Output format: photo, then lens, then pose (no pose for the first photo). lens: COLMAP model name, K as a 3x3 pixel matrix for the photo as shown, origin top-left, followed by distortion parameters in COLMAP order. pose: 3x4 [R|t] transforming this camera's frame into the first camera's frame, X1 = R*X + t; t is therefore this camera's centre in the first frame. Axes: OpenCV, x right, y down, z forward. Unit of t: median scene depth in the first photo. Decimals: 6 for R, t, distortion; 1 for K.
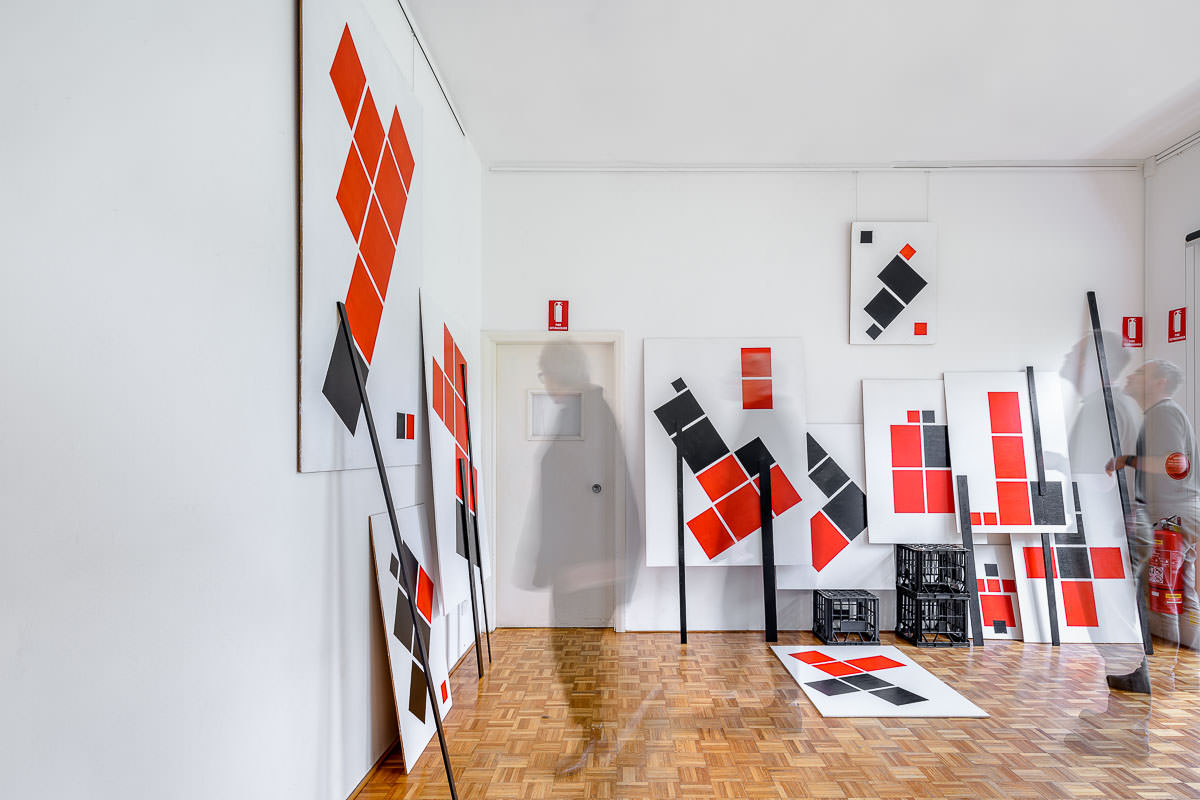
lens RADIAL K [[669.9, 0, 601.1], [0, 669.9, 465.6], [0, 0, 1]] dist [-0.003606, -0.000856]
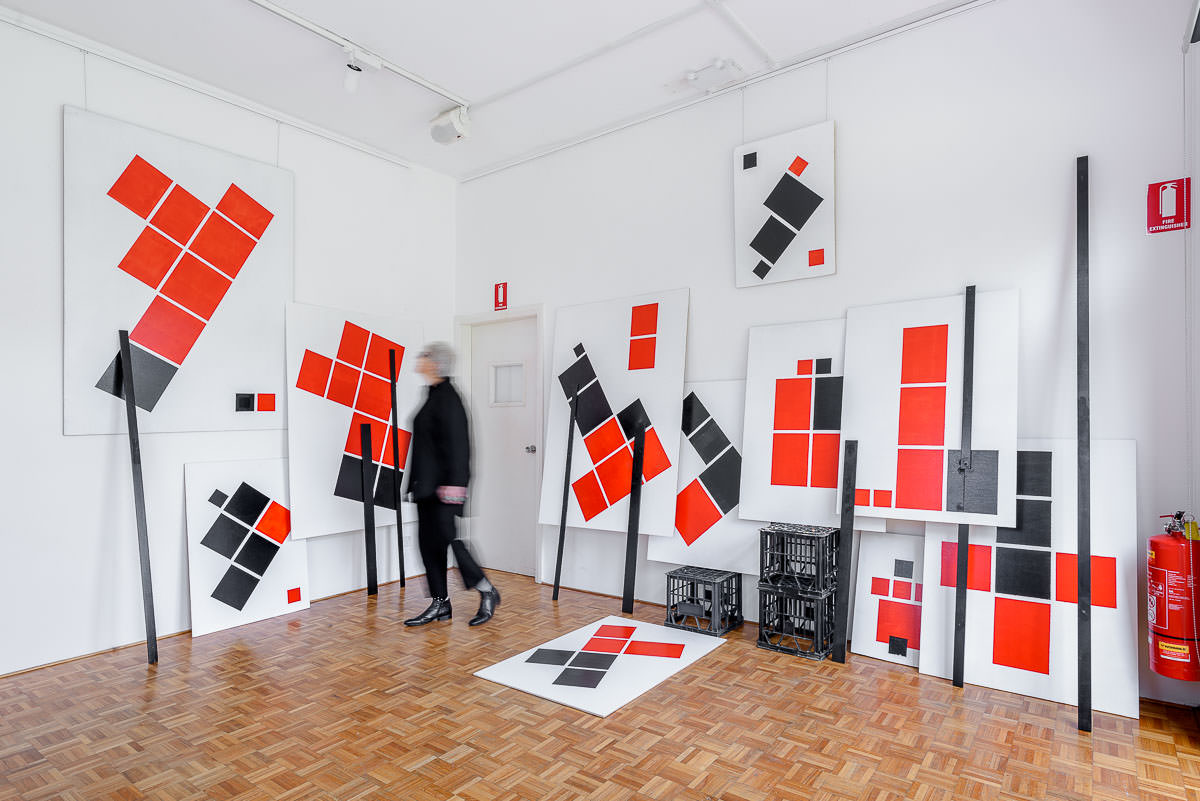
lens RADIAL K [[654.6, 0, 603.8], [0, 654.6, 426.7], [0, 0, 1]] dist [0.003481, 0.000610]
pose [[0.800851, -0.003973, -0.598851, 0.759896], [0.001538, 0.999988, -0.004578, 0.001894], [0.598862, 0.002745, 0.800847, 0.222374]]
